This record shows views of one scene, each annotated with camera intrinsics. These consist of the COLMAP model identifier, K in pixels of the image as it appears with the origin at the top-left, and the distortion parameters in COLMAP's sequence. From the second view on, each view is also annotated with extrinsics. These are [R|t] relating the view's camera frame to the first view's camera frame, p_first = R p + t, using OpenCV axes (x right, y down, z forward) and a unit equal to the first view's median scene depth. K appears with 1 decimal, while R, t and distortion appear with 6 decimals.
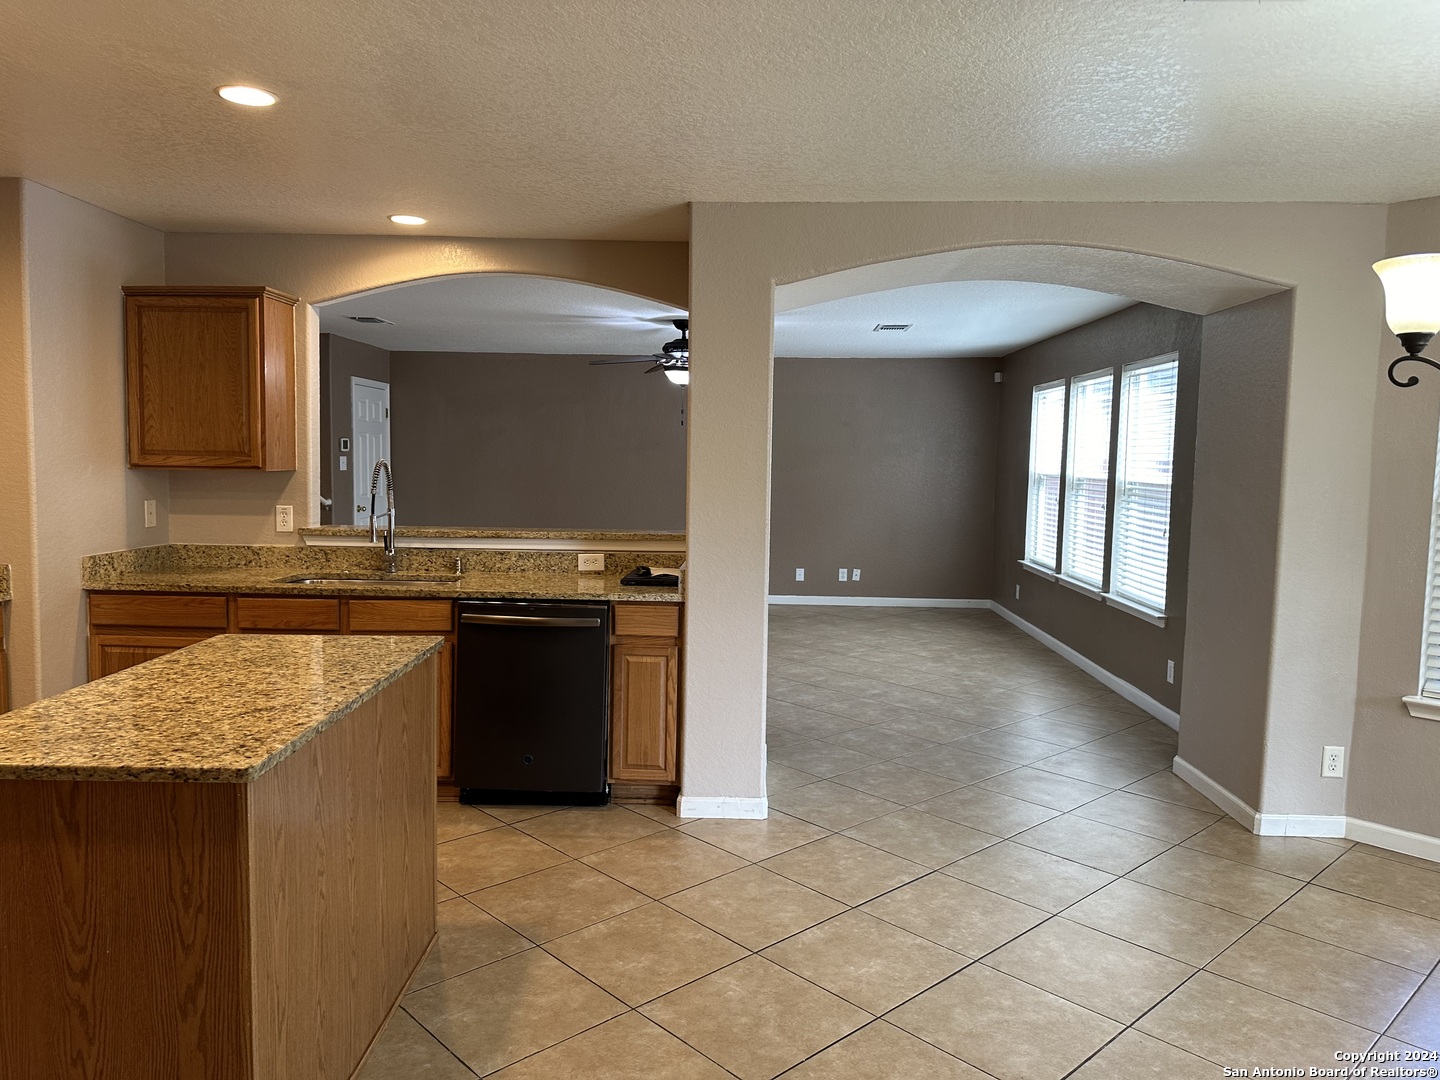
lens RADIAL K [[1011.1, 0, 714.1], [0, 1011.1, 528.6], [0, 0, 1]] dist [0.049376, -0.064109]
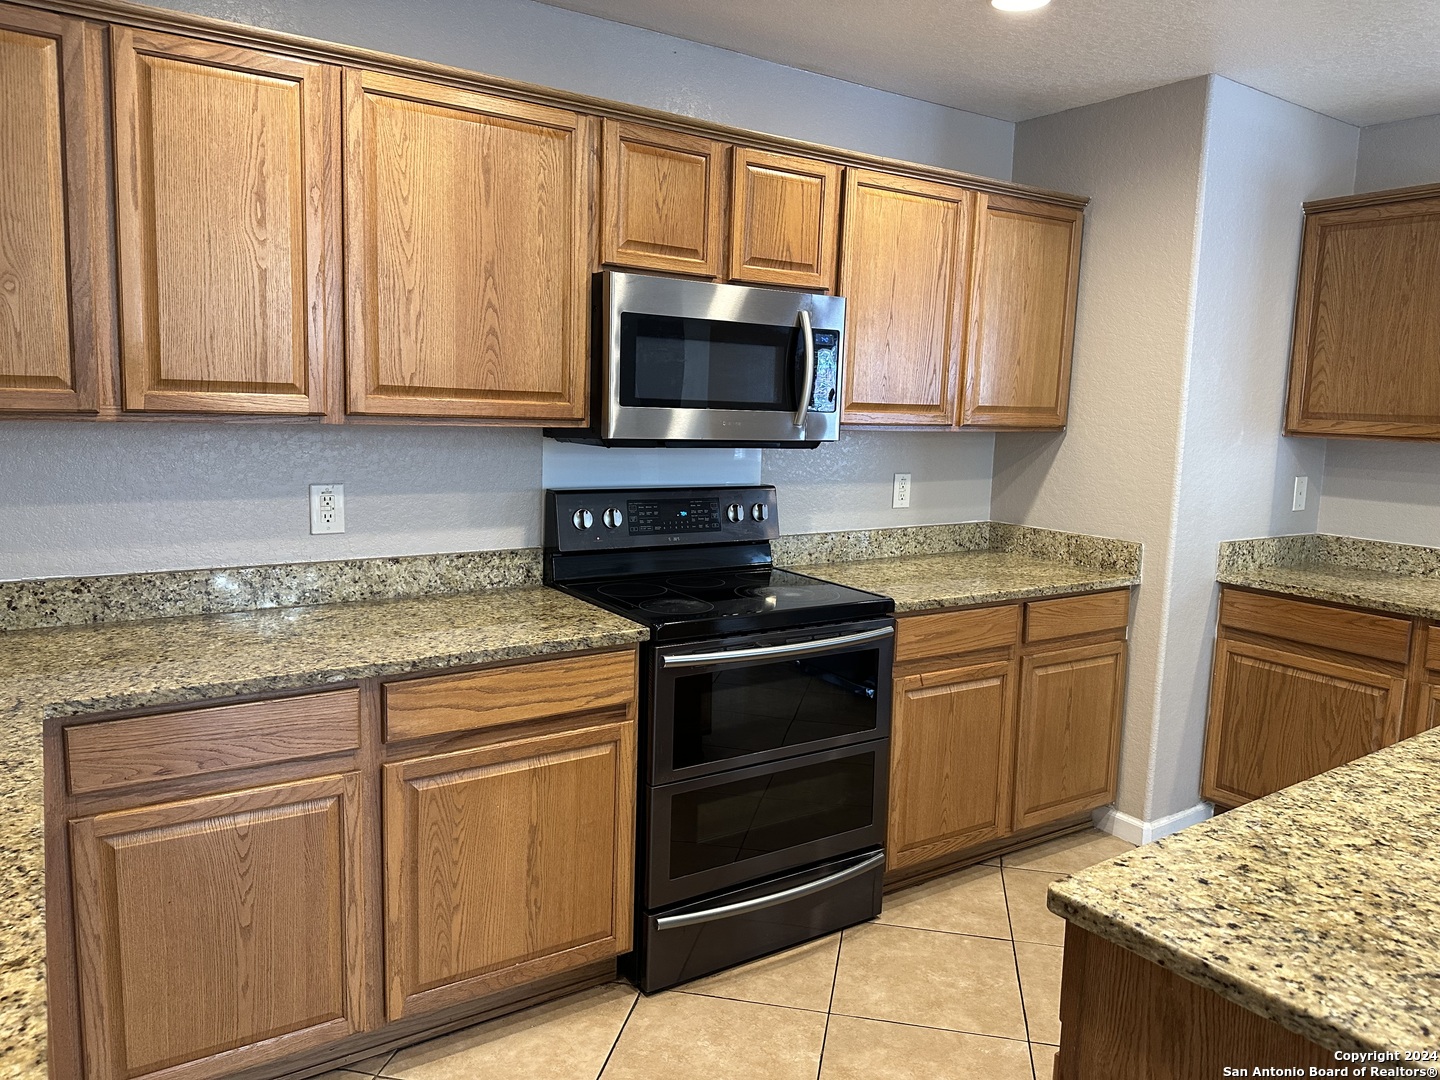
lens RADIAL K [[1011.1, 0, 714.8], [0, 1011.1, 531.3], [0, 0, 1]] dist [0.049376, -0.064109]
pose [[0.576977, 0.107409, -0.809667, -0.180120], [-0.079762, 0.993987, 0.075021, -0.009440], [0.812857, 0.021295, 0.582074, 0.181356]]
